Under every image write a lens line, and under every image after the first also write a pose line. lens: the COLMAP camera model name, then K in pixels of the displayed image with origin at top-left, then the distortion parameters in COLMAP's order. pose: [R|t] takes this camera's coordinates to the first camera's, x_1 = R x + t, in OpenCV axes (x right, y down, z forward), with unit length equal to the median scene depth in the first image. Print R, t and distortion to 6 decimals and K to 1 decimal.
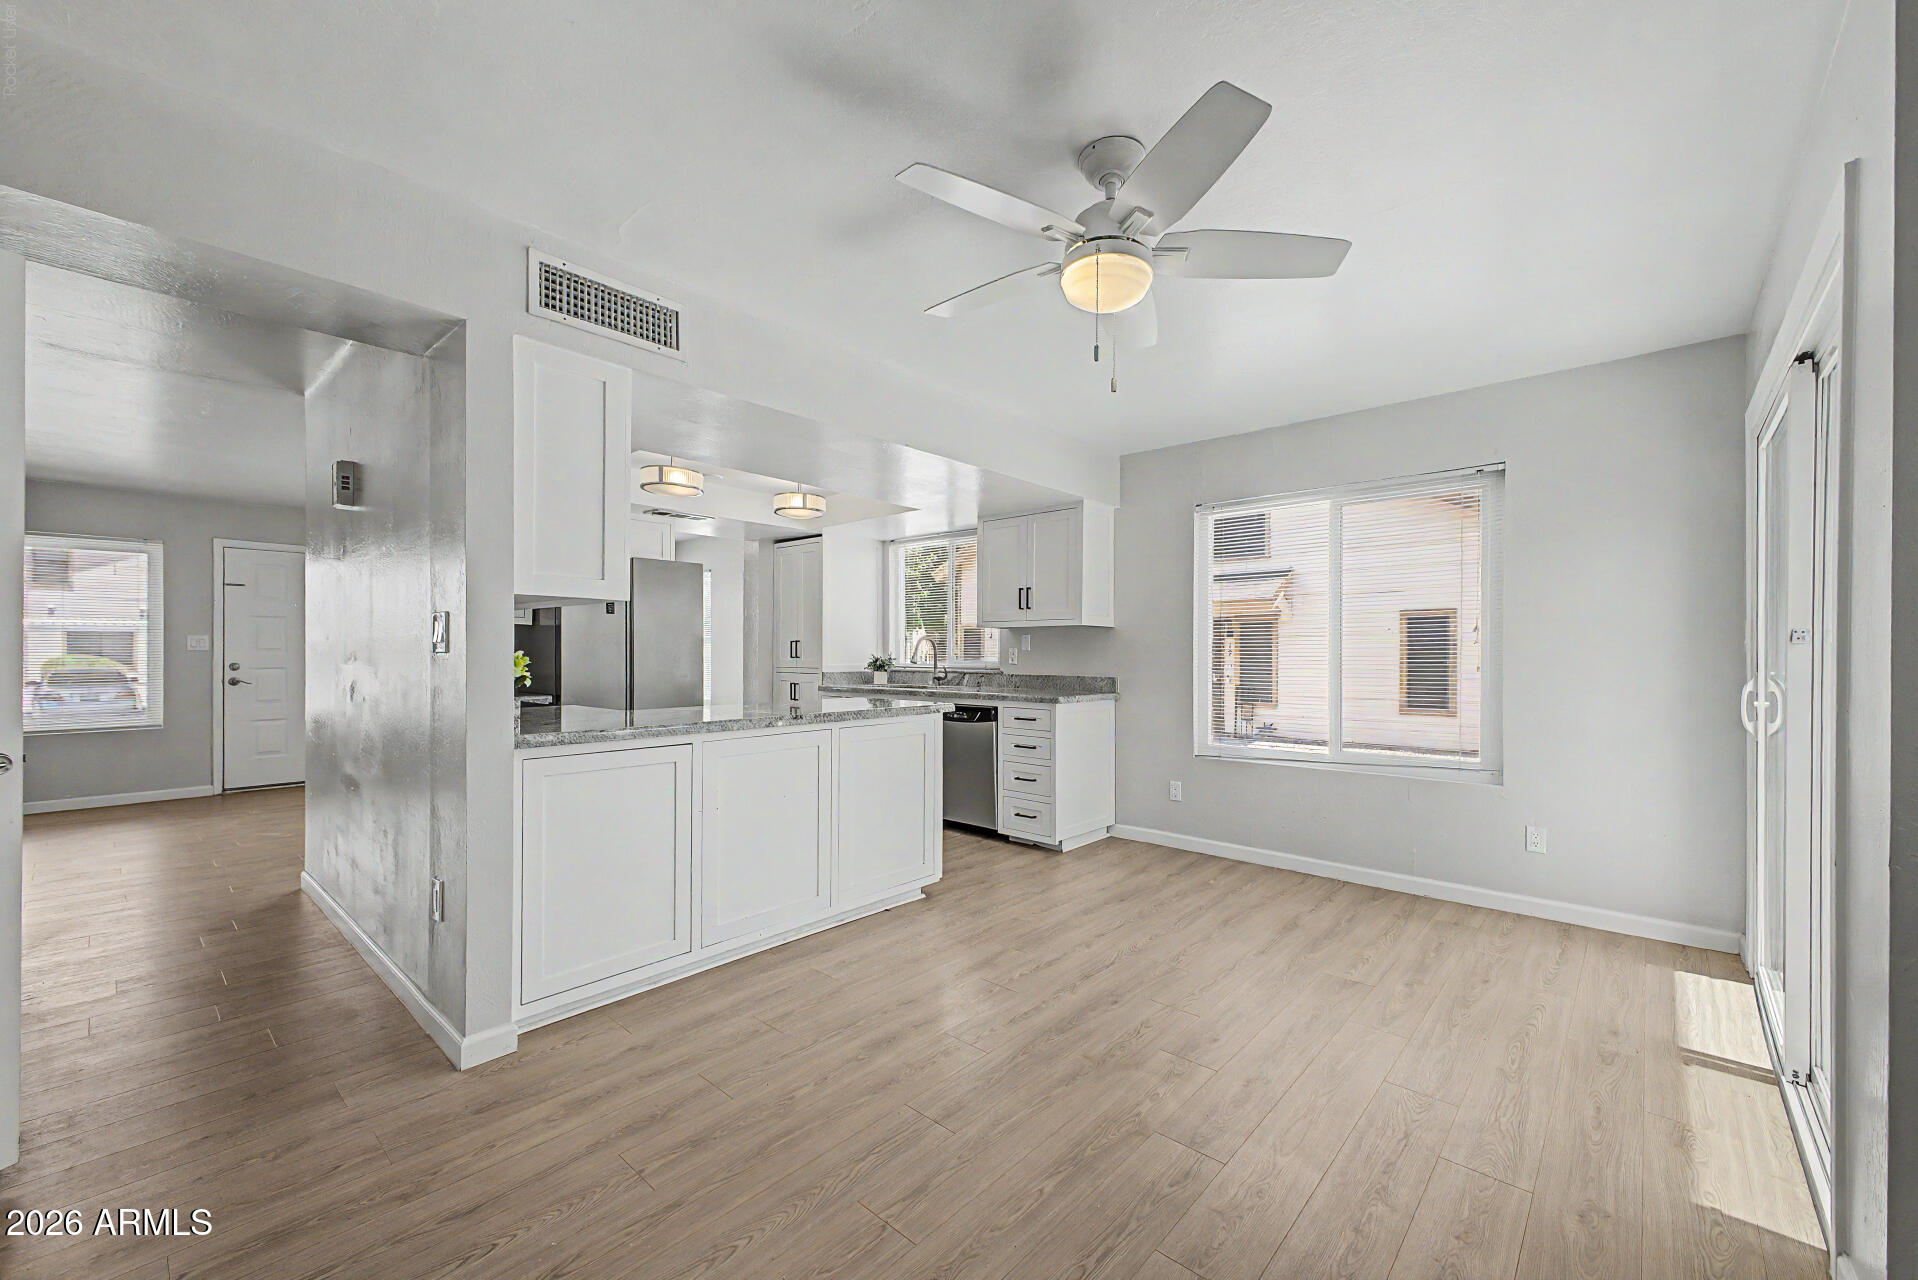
lens RADIAL K [[761.4, 0, 950.2], [0, 761.4, 648.6], [0, 0, 1]] dist [0.011810, -0.001911]
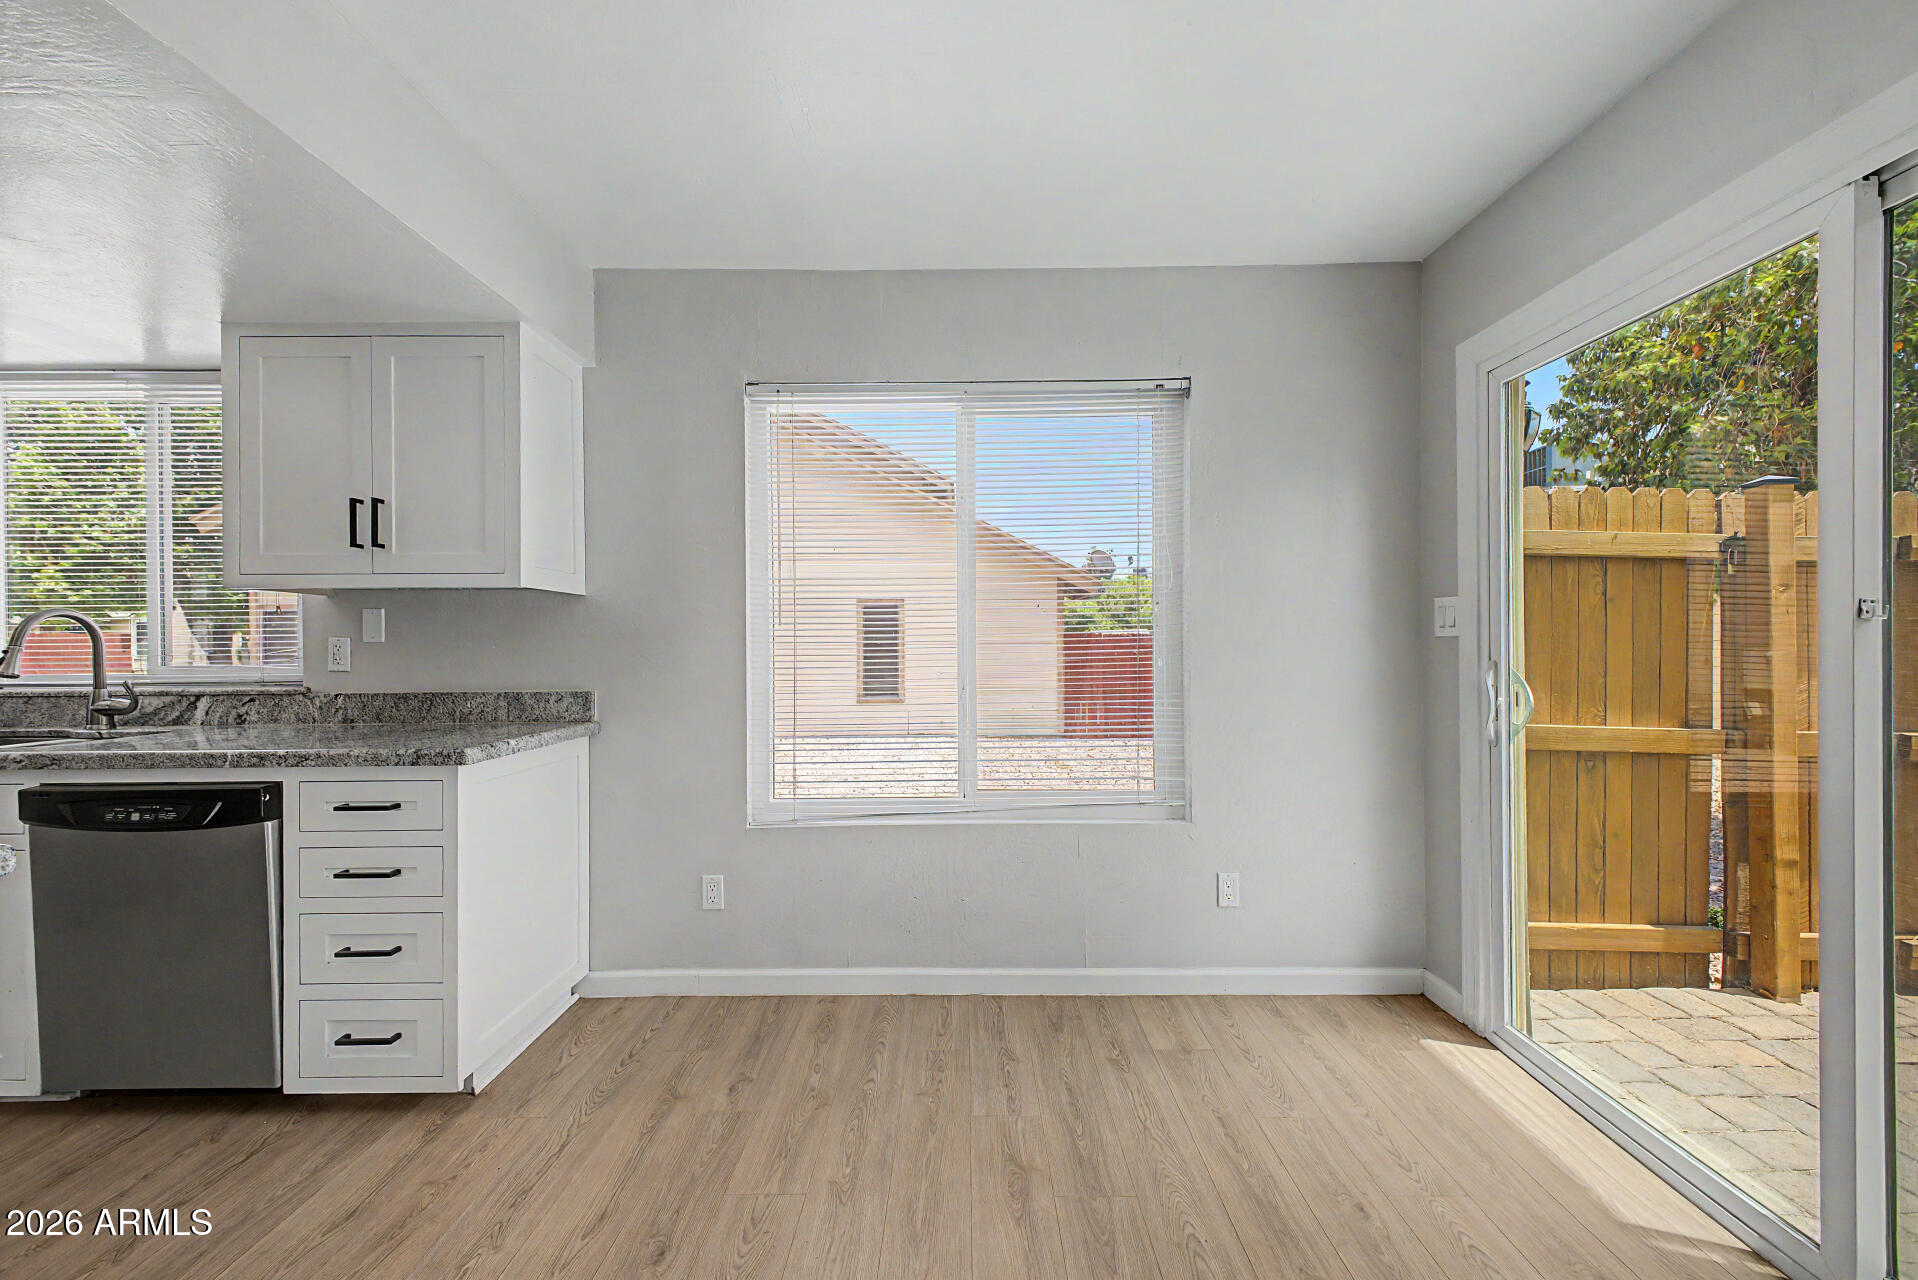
lens RADIAL K [[761.4, 0, 962.7], [0, 761.4, 639.8], [0, 0, 1]] dist [0.011810, -0.001911]
pose [[0.737098, -0.006201, 0.675758, 0.055364], [0.005142, 0.999980, 0.003567, 0.001549], [-0.675767, 0.000846, 0.737115, 0.469553]]
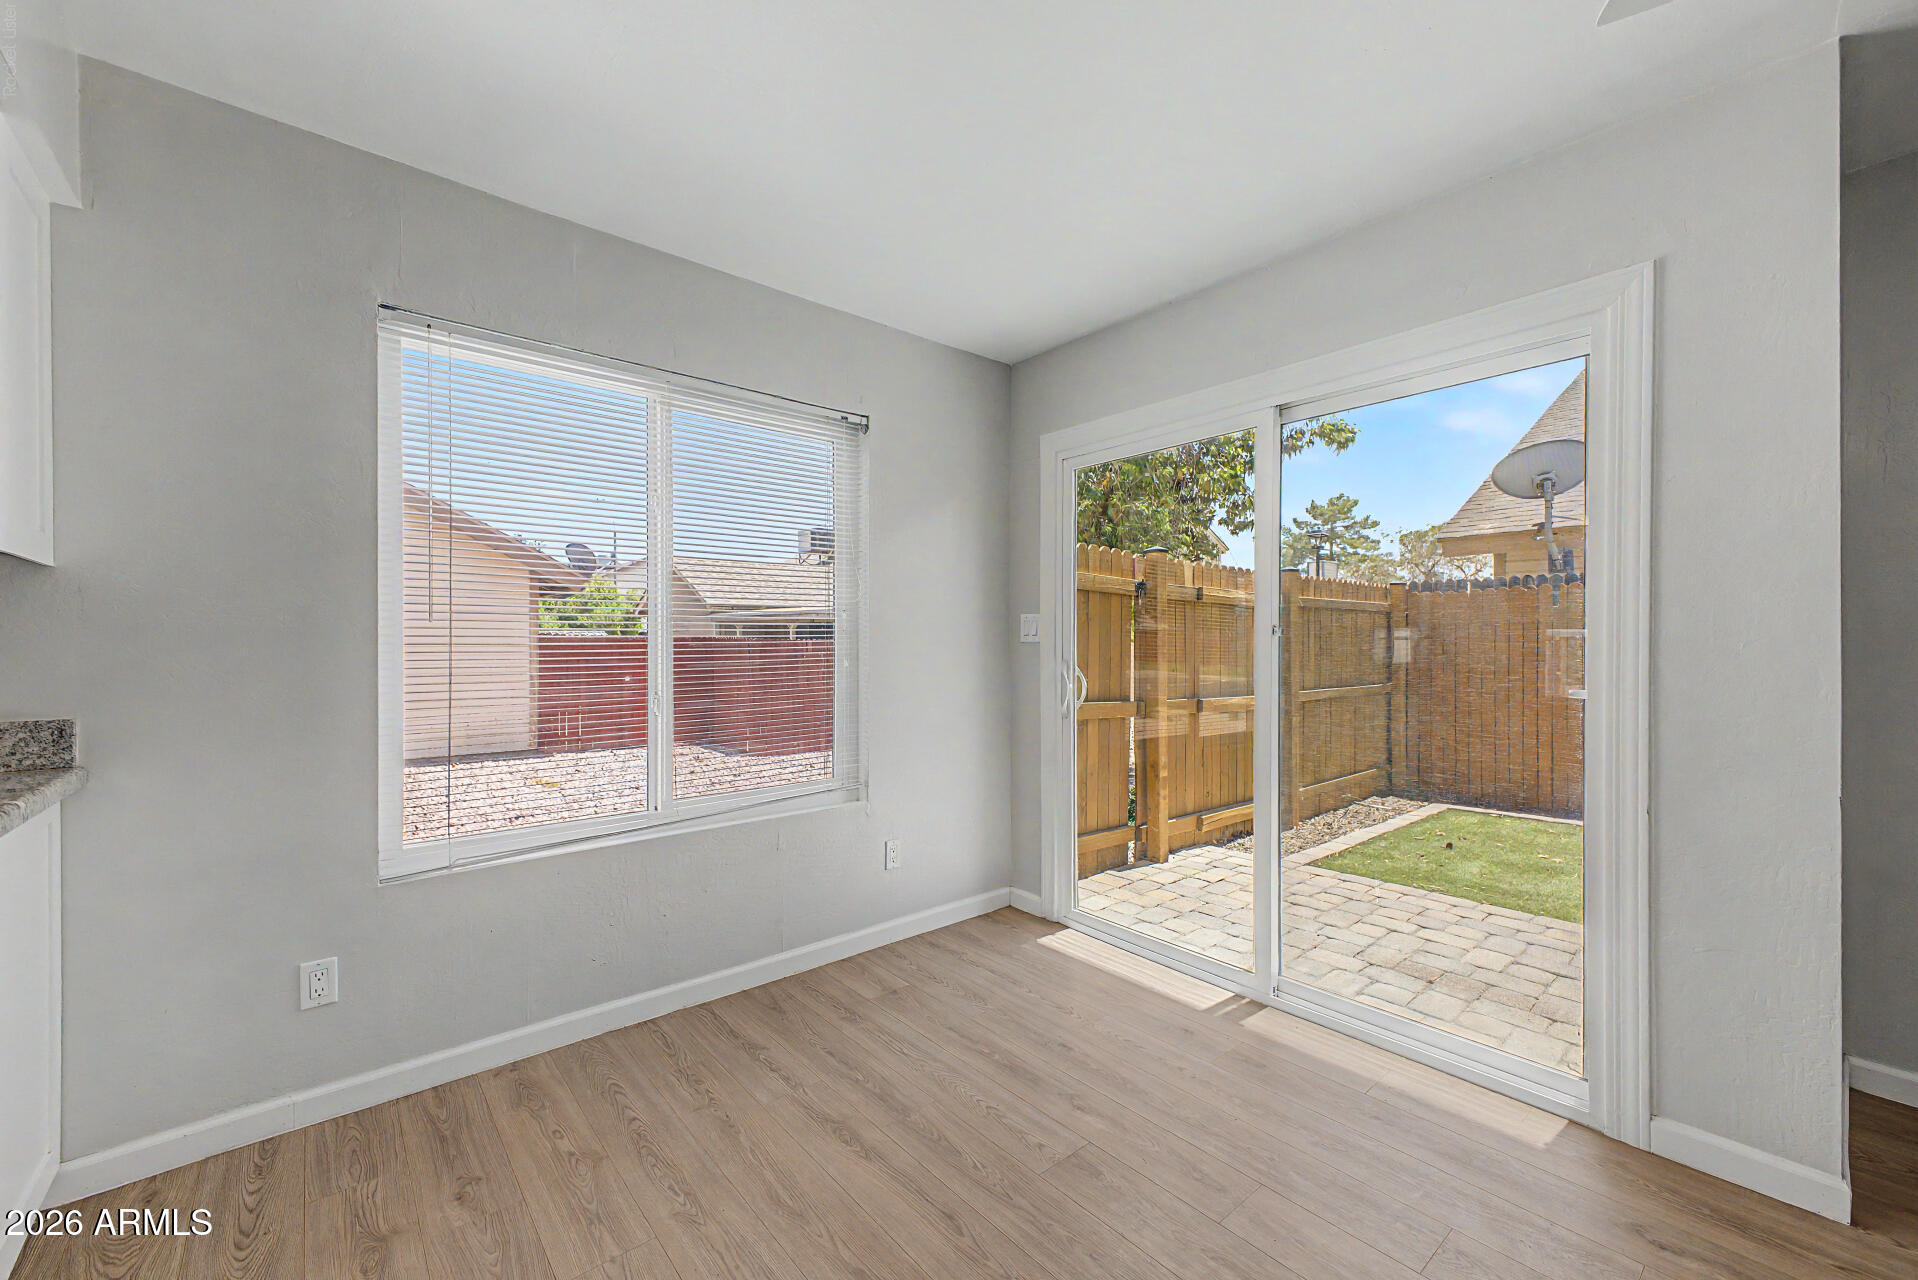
lens RADIAL K [[761.4, 0, 966.4], [0, 761.4, 641.0], [0, 0, 1]] dist [0.011810, -0.001911]
pose [[0.116256, 0.000229, 0.993219, -0.073370], [-0.003498, 0.999994, 0.000179, 0.002207], [-0.993213, -0.003496, 0.116256, 0.611167]]
